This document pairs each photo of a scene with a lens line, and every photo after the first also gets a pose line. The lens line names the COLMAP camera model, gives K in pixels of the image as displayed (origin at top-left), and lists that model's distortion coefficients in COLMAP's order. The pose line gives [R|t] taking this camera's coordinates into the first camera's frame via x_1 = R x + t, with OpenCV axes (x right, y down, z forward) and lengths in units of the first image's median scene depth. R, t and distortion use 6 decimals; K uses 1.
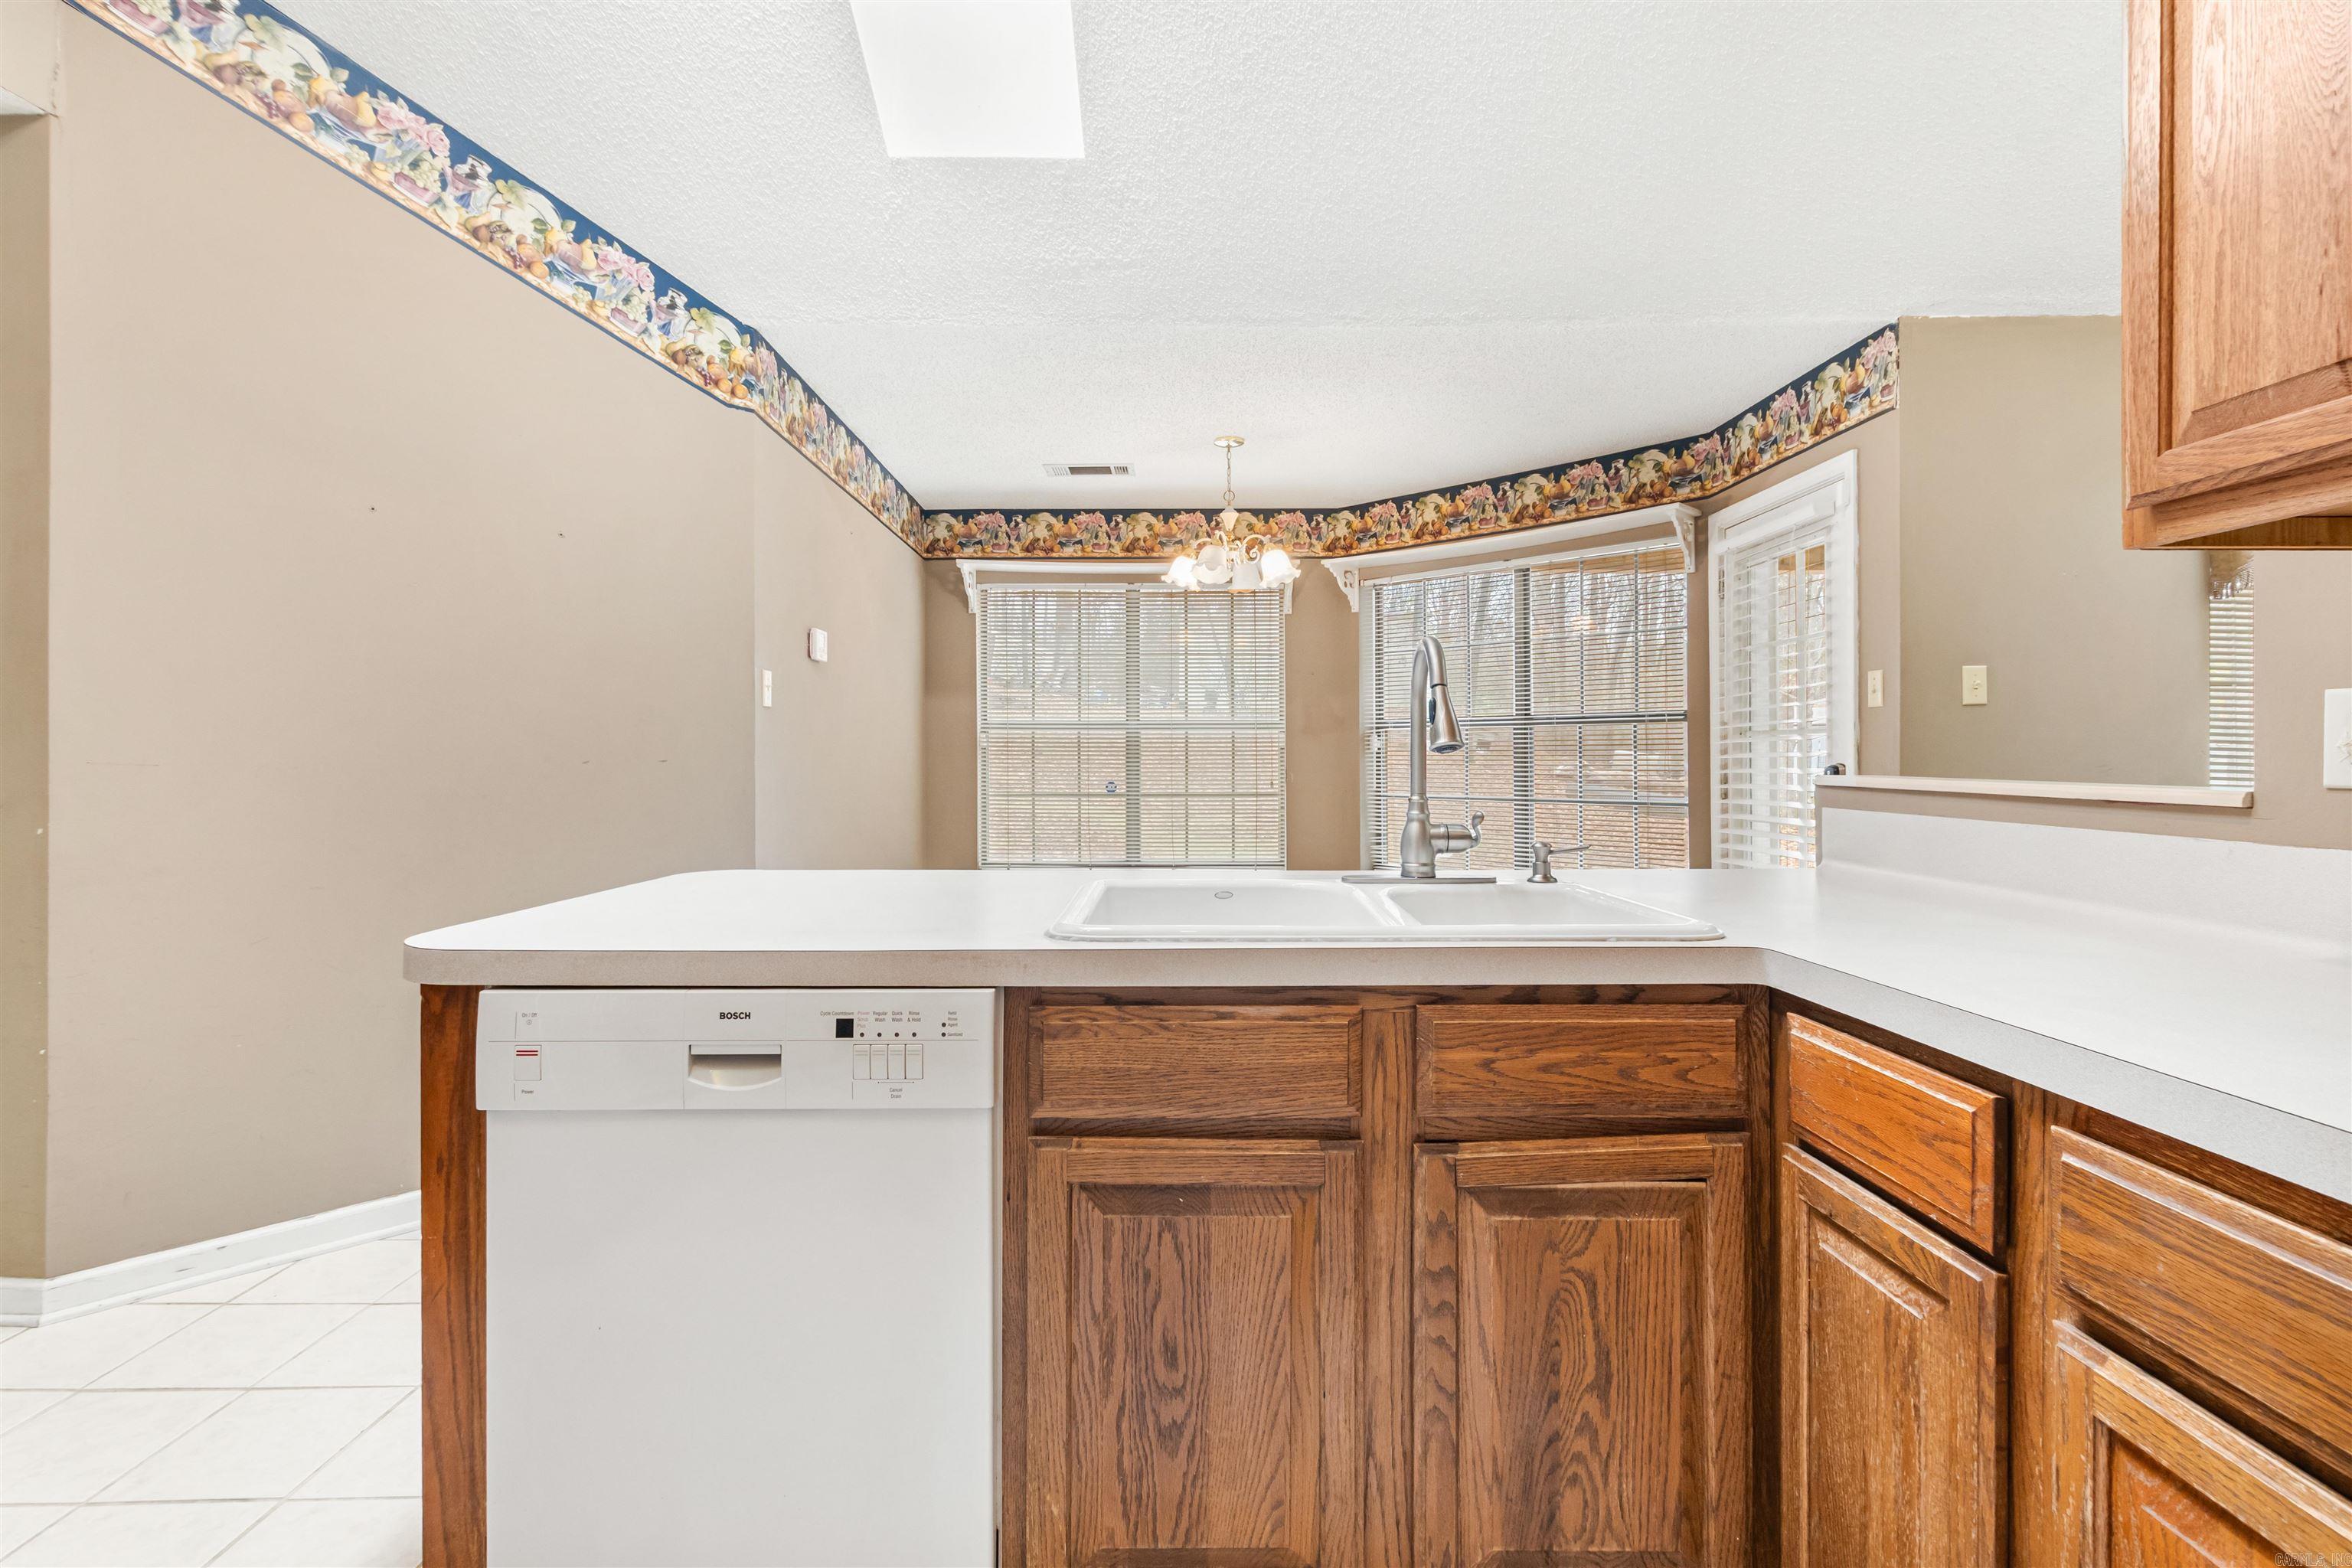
lens RADIAL K [[1084.4, 0, 1208.1], [0, 1084.4, 748.7], [0, 0, 1]] dist [0.003937, -0.001513]
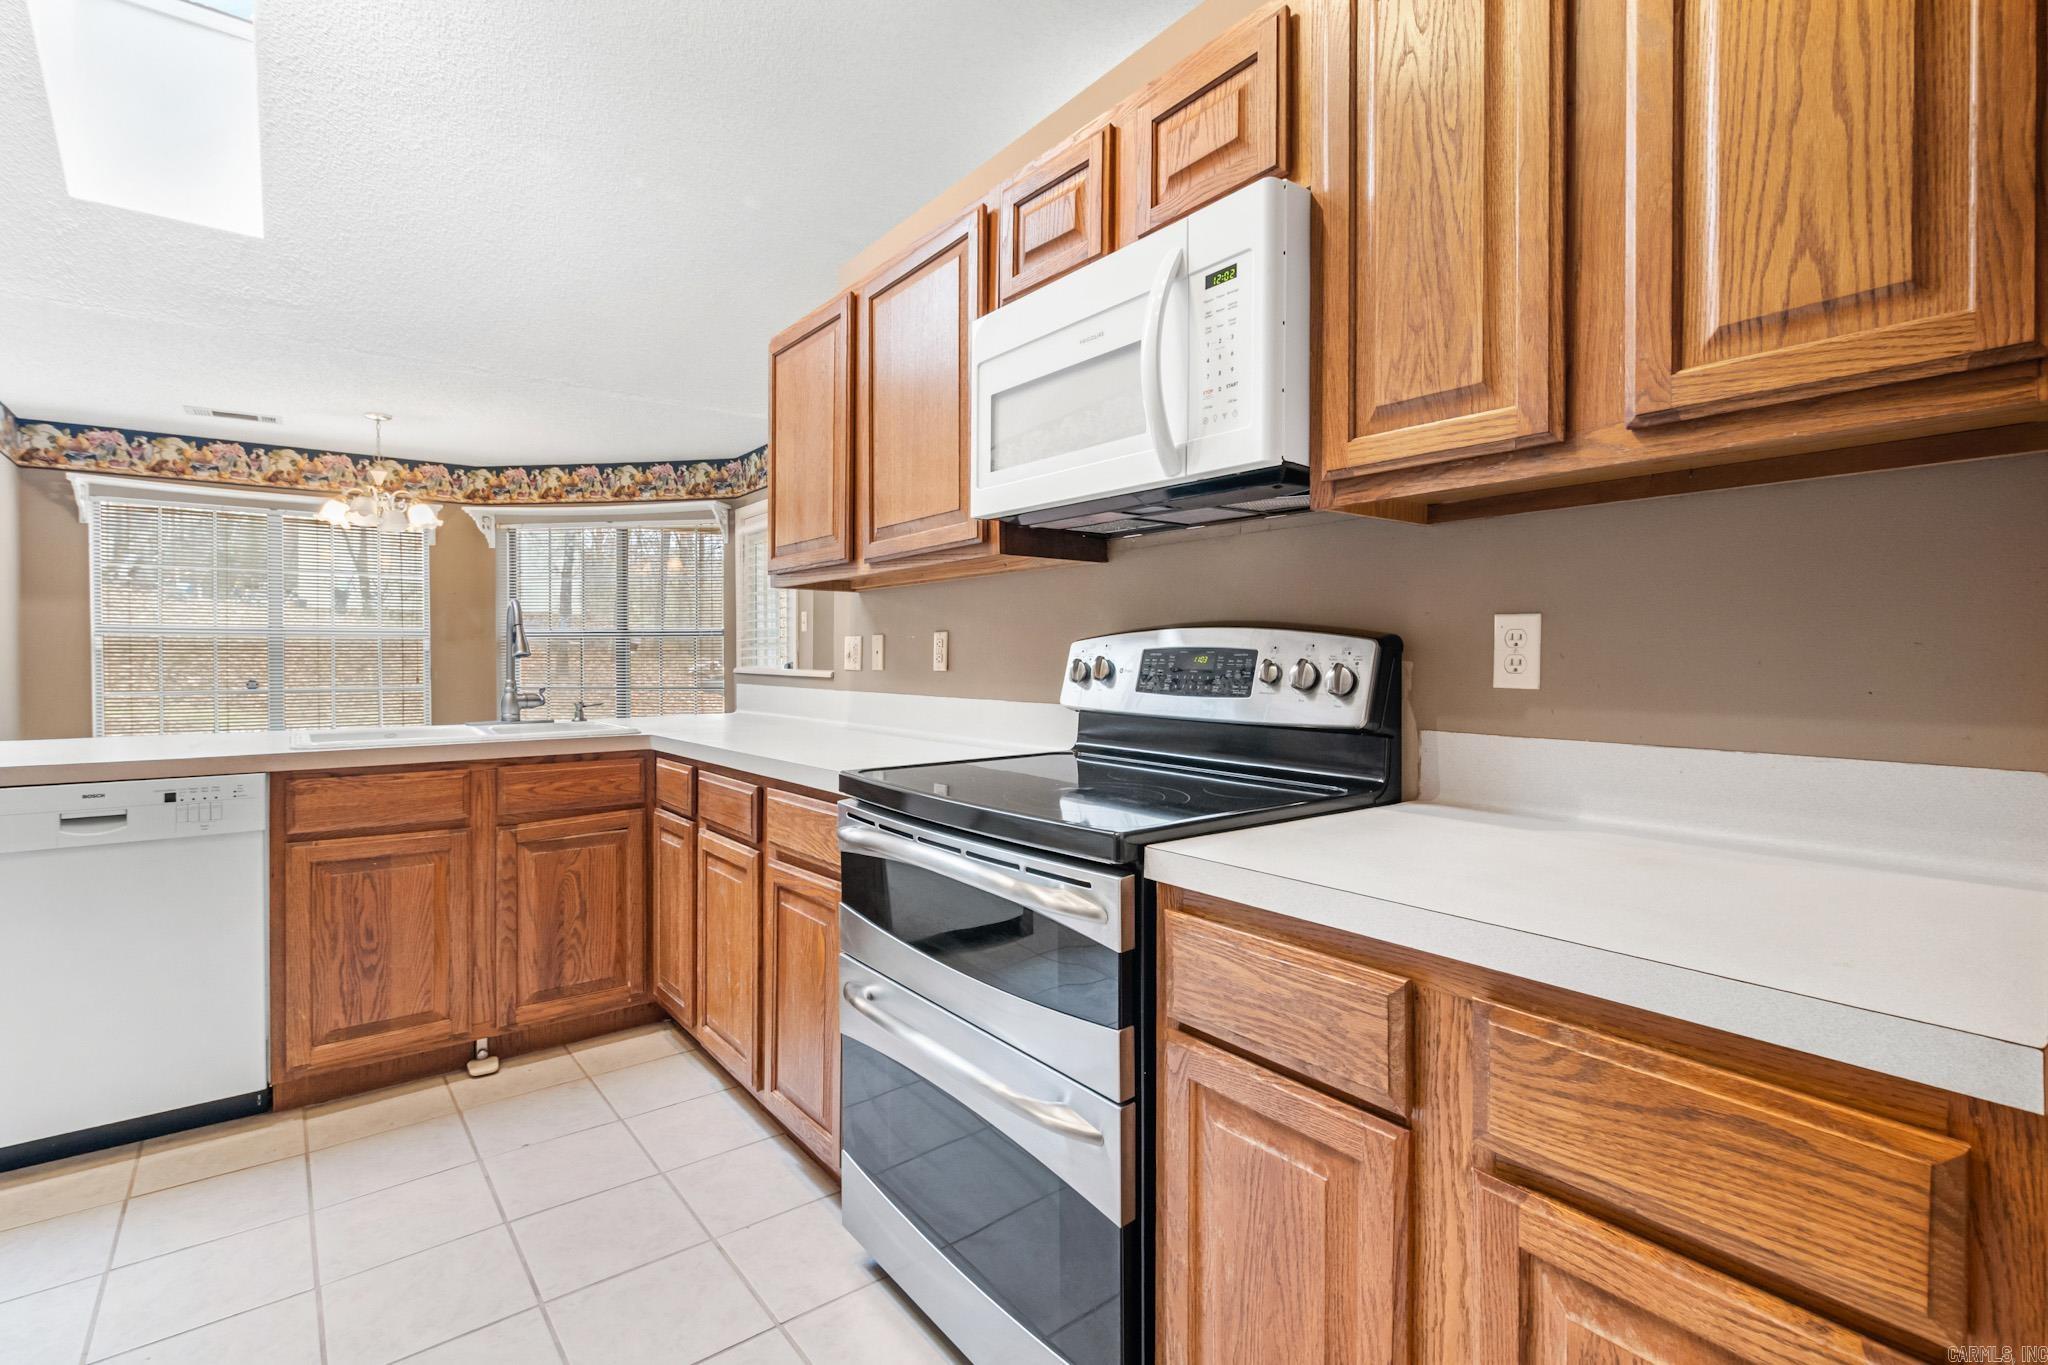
lens RADIAL K [[944.3, 0, 1009.8], [0, 944.3, 664.0], [0, 0, 1]] dist [0.003937, -0.001513]
pose [[0.813223, -0.004350, 0.581936, -0.045530], [-0.004136, 0.999904, 0.013254, -0.007470], [-0.581937, -0.013185, 0.813127, -0.635181]]
